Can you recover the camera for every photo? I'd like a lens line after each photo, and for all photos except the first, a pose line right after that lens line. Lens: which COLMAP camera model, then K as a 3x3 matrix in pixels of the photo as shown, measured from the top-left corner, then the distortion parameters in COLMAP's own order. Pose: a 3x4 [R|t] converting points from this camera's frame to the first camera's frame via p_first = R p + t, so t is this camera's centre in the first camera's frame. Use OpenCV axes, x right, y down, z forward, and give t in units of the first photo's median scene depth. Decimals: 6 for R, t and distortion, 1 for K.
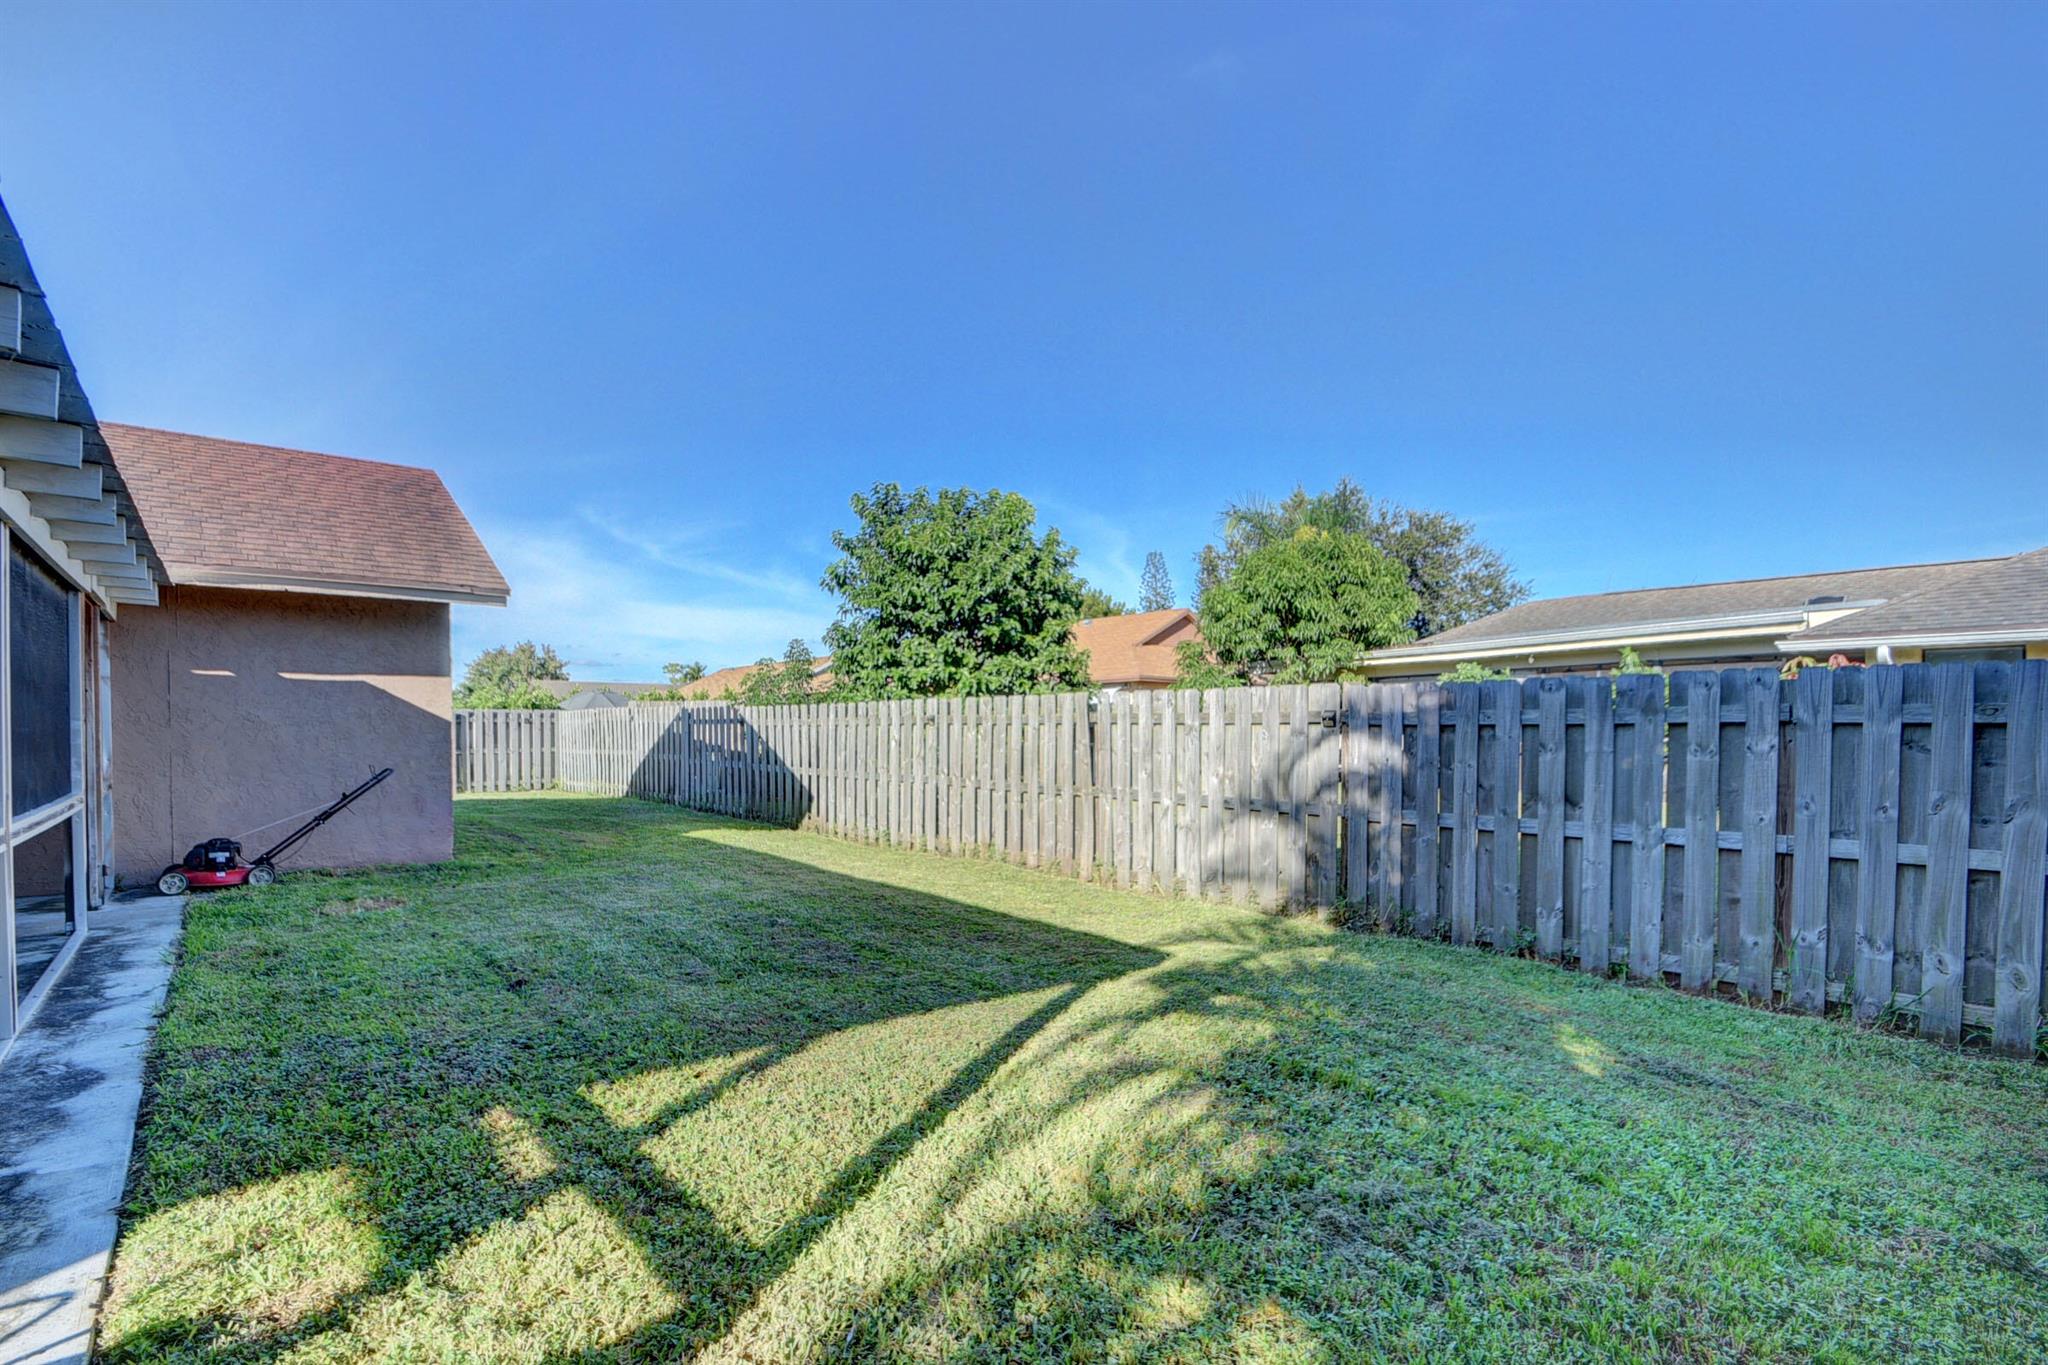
lens RADIAL K [[906.9, 0, 1019.4], [0, 906.9, 735.6], [0, 0, 1]] dist [-0.023198, -0.000528]
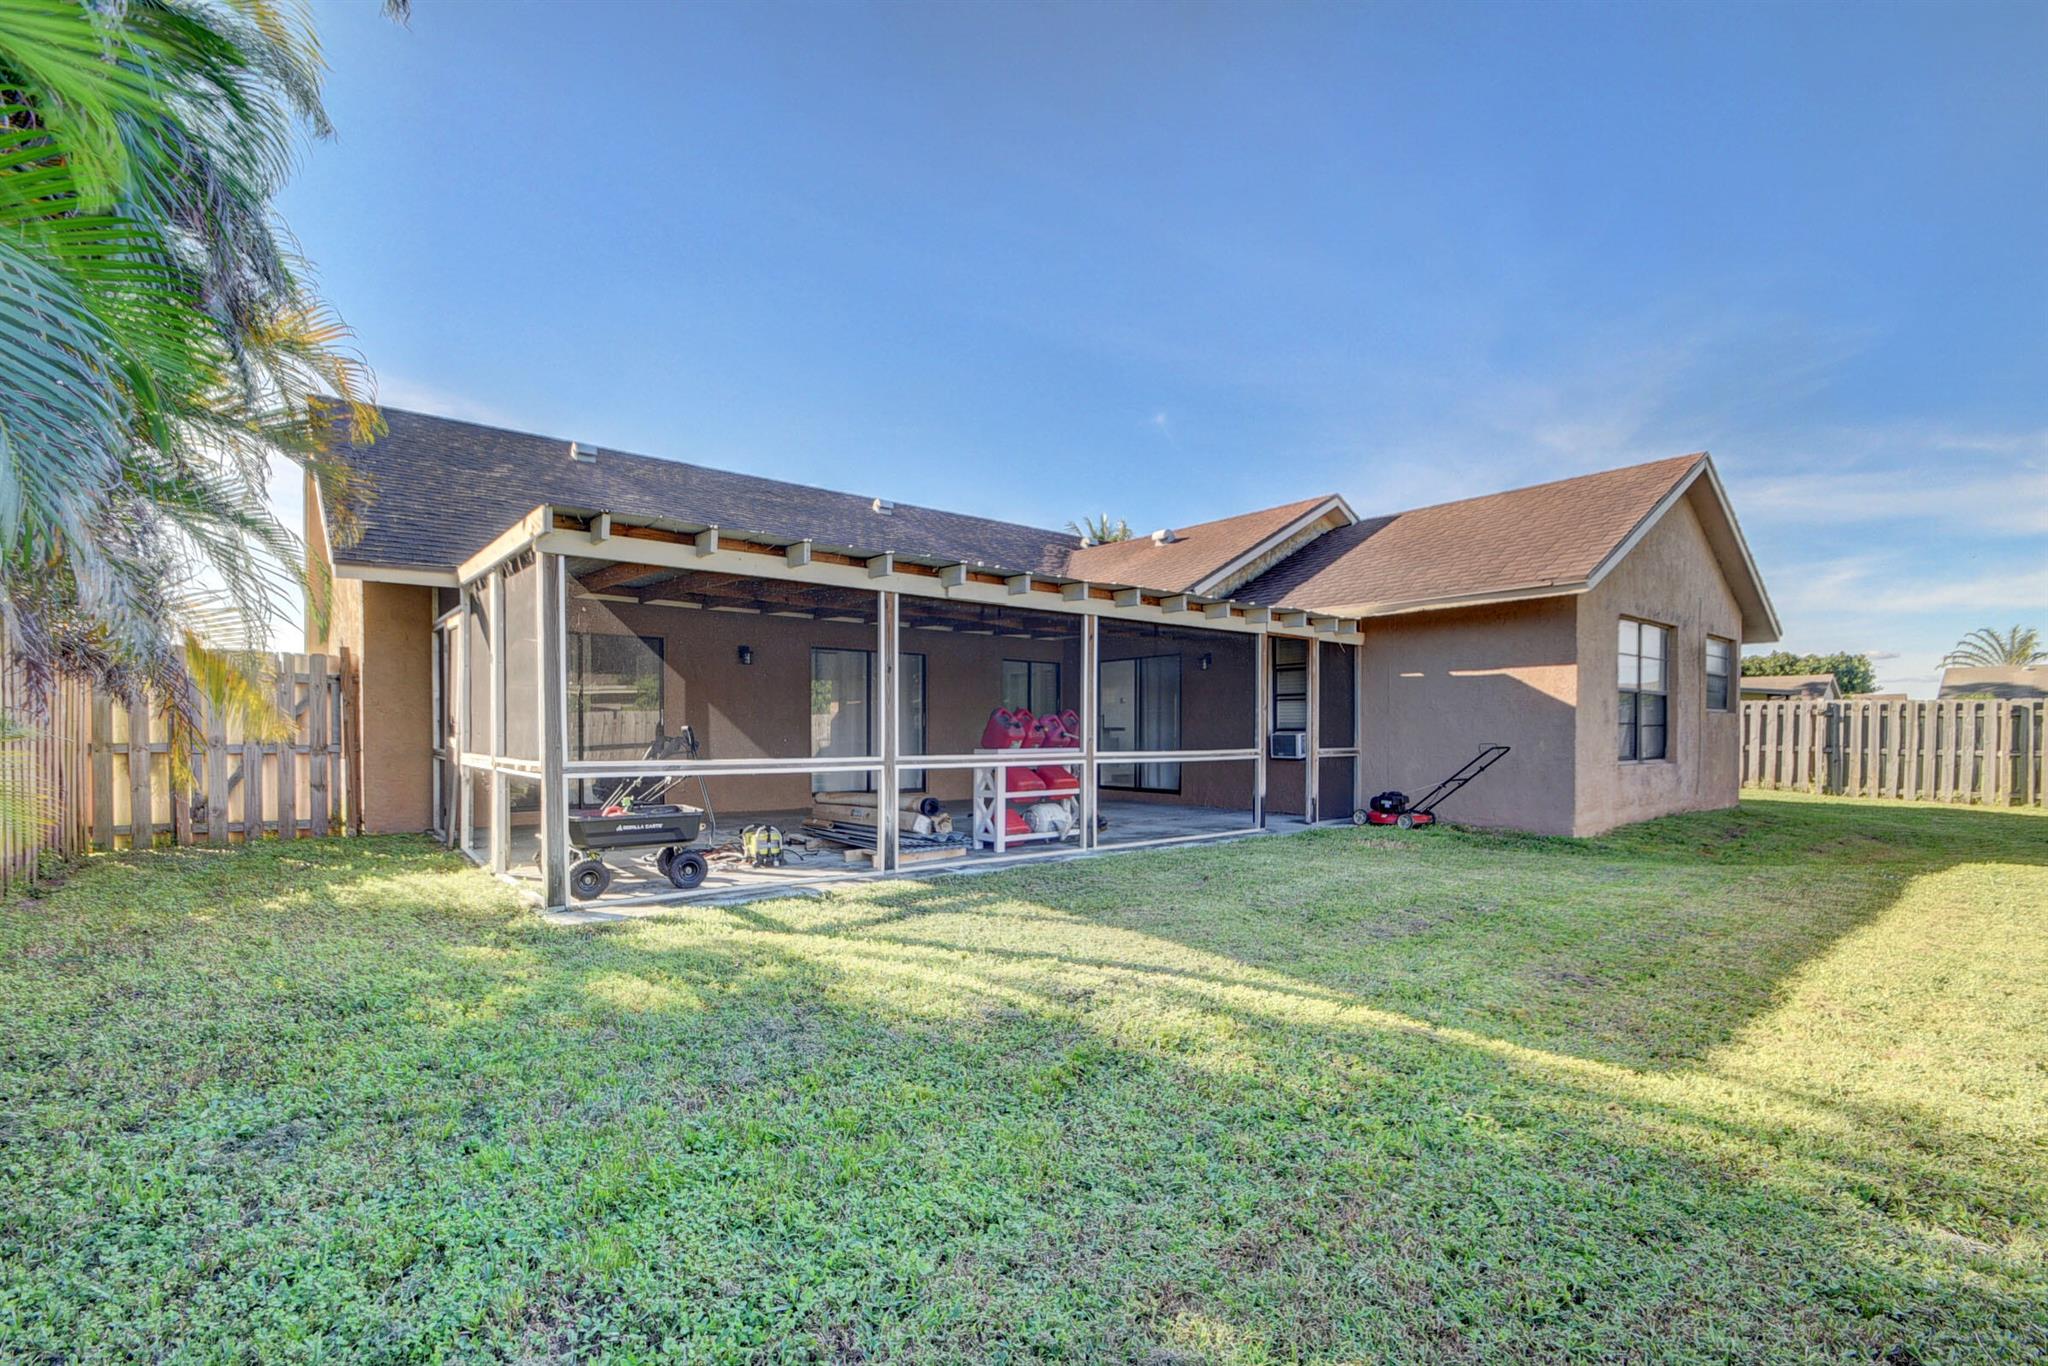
lens RADIAL K [[906.9, 0, 1019.4], [0, 906.9, 736.1], [0, 0, 1]] dist [-0.023198, -0.000528]
pose [[-0.025665, 0.014509, -0.999565, 0.811269], [-0.015649, 0.999766, 0.014914, 0.023571], [0.999548, 0.016025, -0.025432, 0.643130]]
